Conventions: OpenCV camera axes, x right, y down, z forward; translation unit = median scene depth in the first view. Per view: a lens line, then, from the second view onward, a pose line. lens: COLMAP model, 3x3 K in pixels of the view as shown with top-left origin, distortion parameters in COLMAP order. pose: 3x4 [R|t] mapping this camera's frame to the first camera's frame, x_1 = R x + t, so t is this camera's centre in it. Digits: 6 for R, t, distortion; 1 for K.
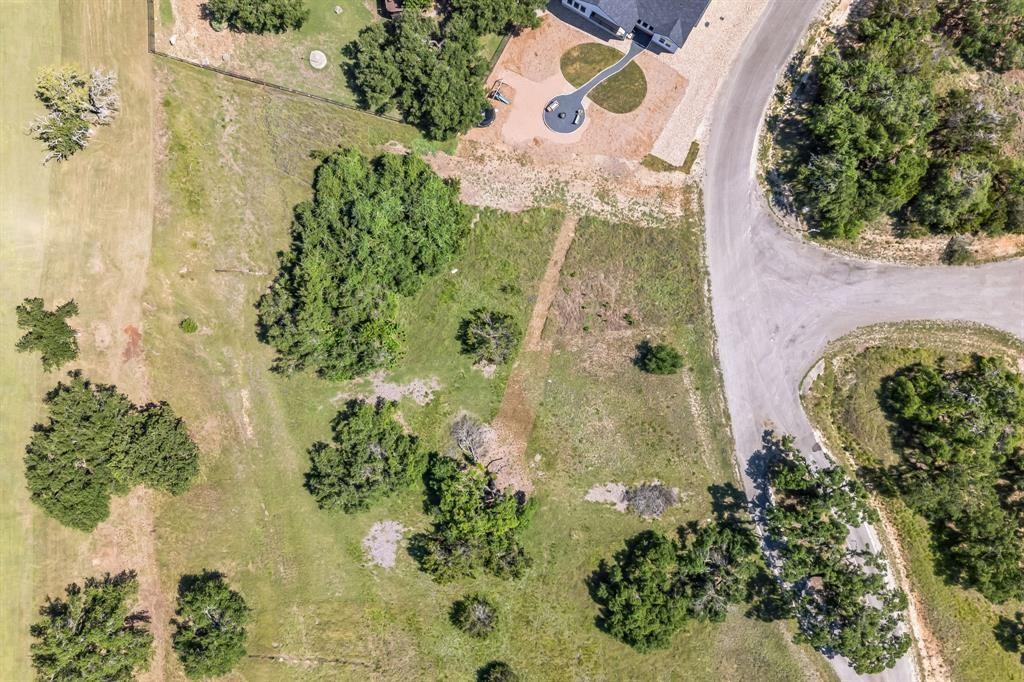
lens RADIAL K [[718.1, 0, 512.0], [0, 718.1, 341.0], [0, 0, 1]] dist [0.075040, -0.075633]
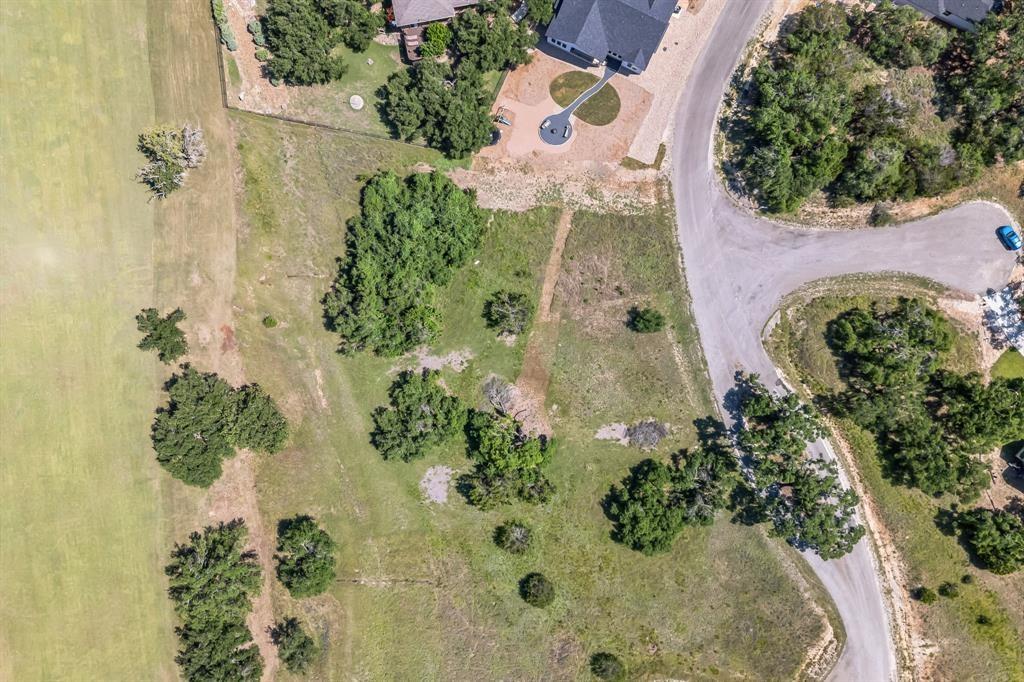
lens RADIAL K [[718.1, 0, 512.0], [0, 718.1, 341.0], [0, 0, 1]] dist [0.075040, -0.075633]
pose [[0.997040, -0.073301, -0.023181, -0.000658], [0.073525, 0.997253, 0.008944, 0.032394], [0.022461, -0.010622, 0.999691, -0.249372]]
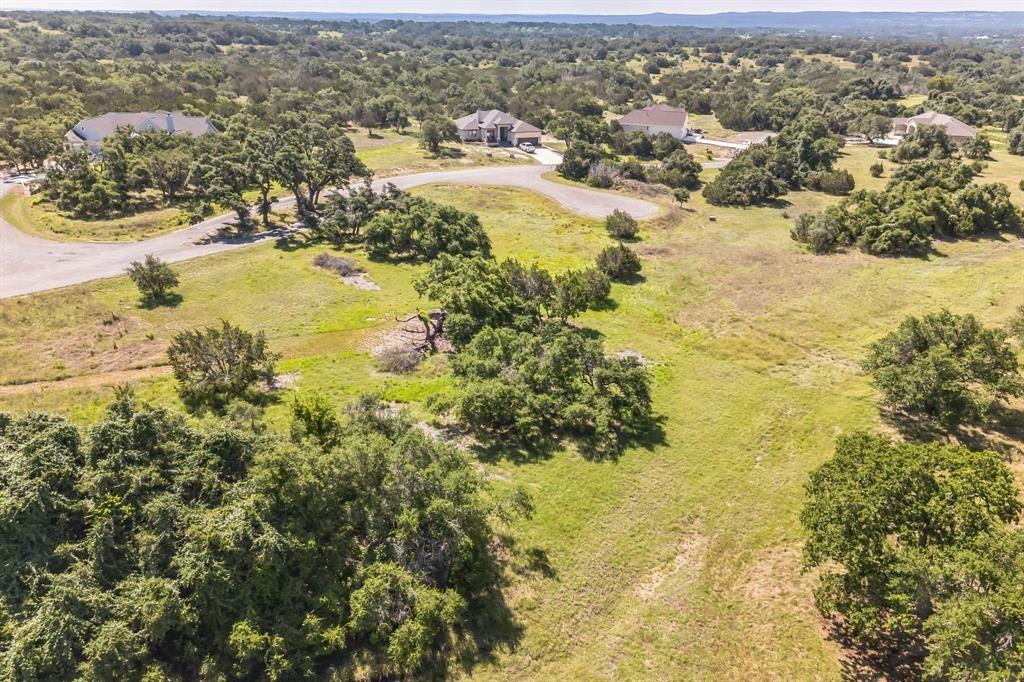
lens RADIAL K [[750.6, 0, 512.0], [0, 750.6, 341.0], [0, 0, 1]] dist [0.086645, -0.086270]
pose [[-0.680266, -0.307086, 0.665535, -0.571021], [0.732902, -0.296935, 0.612114, -0.198613], [0.009649, 0.904172, 0.427059, 0.725159]]
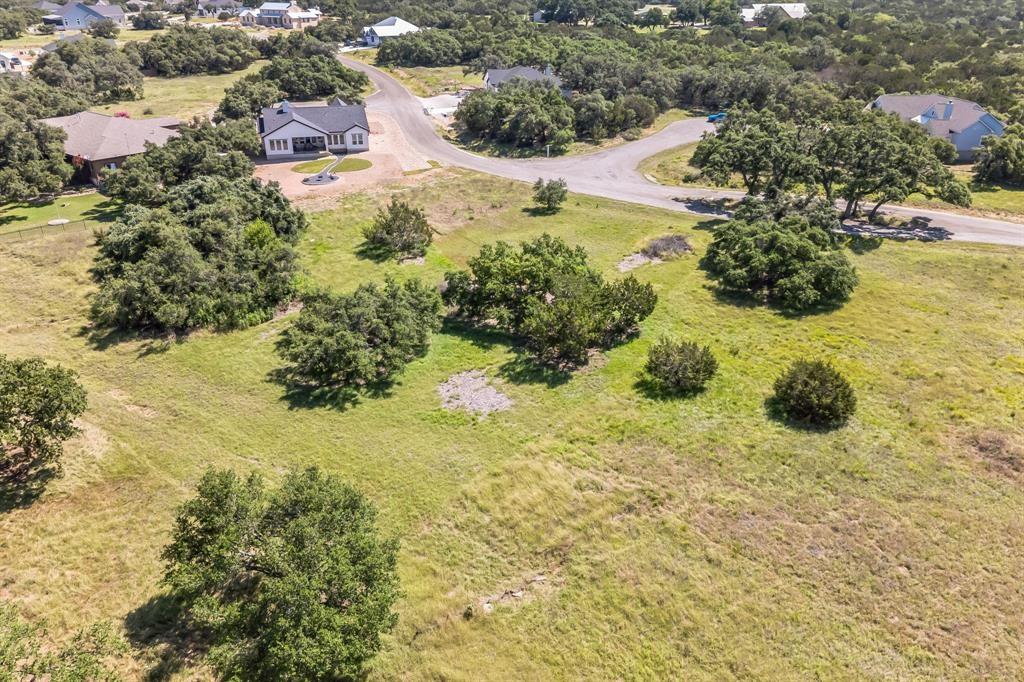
lens RADIAL K [[738.6, 0, 512.0], [0, 738.6, 341.0], [0, 0, 1]] dist [0.049738, -0.033891]
pose [[0.697719, -0.323280, 0.639279, -0.528005], [0.715641, 0.274241, -0.642379, 0.686471], [0.032351, 0.905694, 0.422696, 0.749229]]
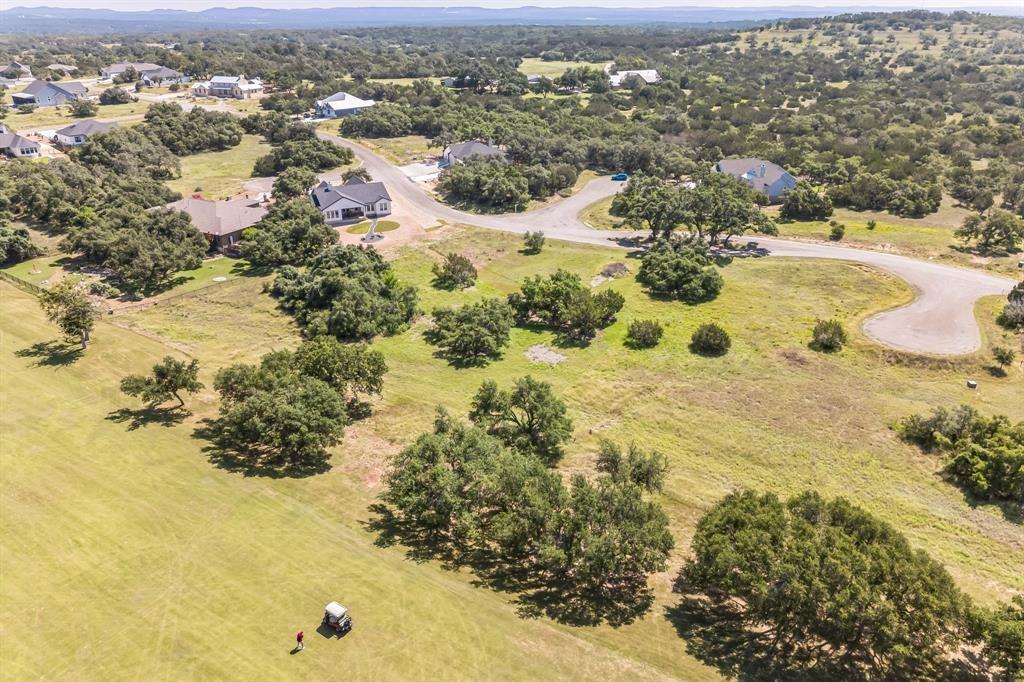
lens RADIAL K [[718.1, 0, 512.0], [0, 718.1, 341.0], [0, 0, 1]] dist [0.075040, -0.075633]
pose [[0.554673, -0.360413, 0.749960, -1.044562], [0.831150, 0.197653, -0.519734, 0.827891], [0.039087, 0.911612, 0.409190, 0.558568]]
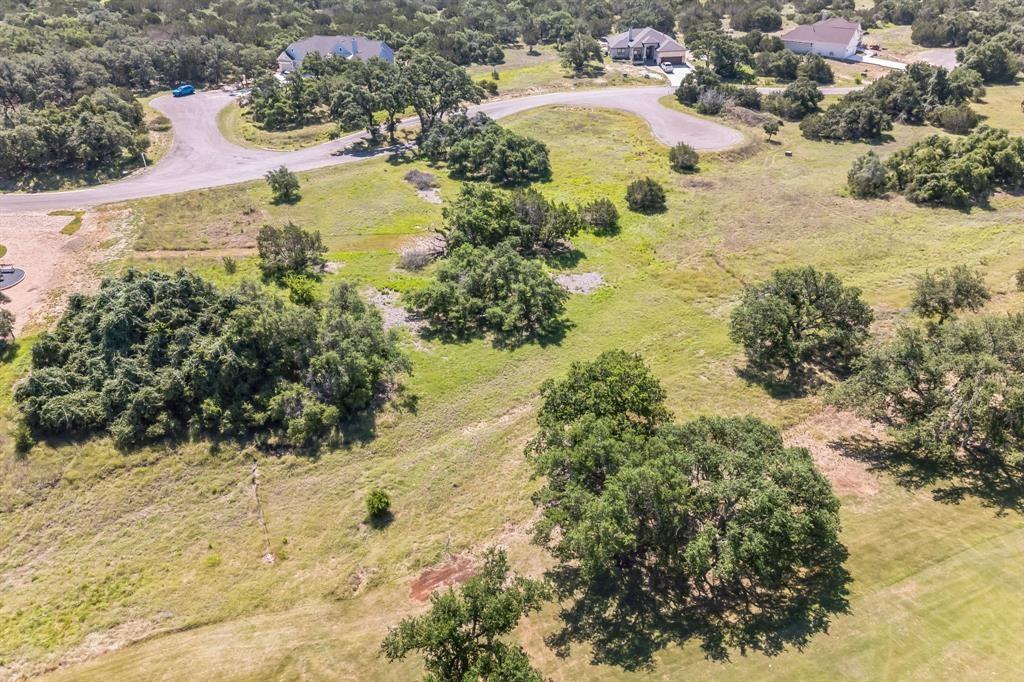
lens RADIAL K [[718.1, 0, 512.0], [0, 718.1, 341.0], [0, 0, 1]] dist [0.075040, -0.075633]
pose [[-0.412380, -0.479272, 0.774753, -0.838516], [0.909314, -0.268435, 0.317946, -0.066139], [0.055588, 0.835608, 0.546506, 0.633846]]
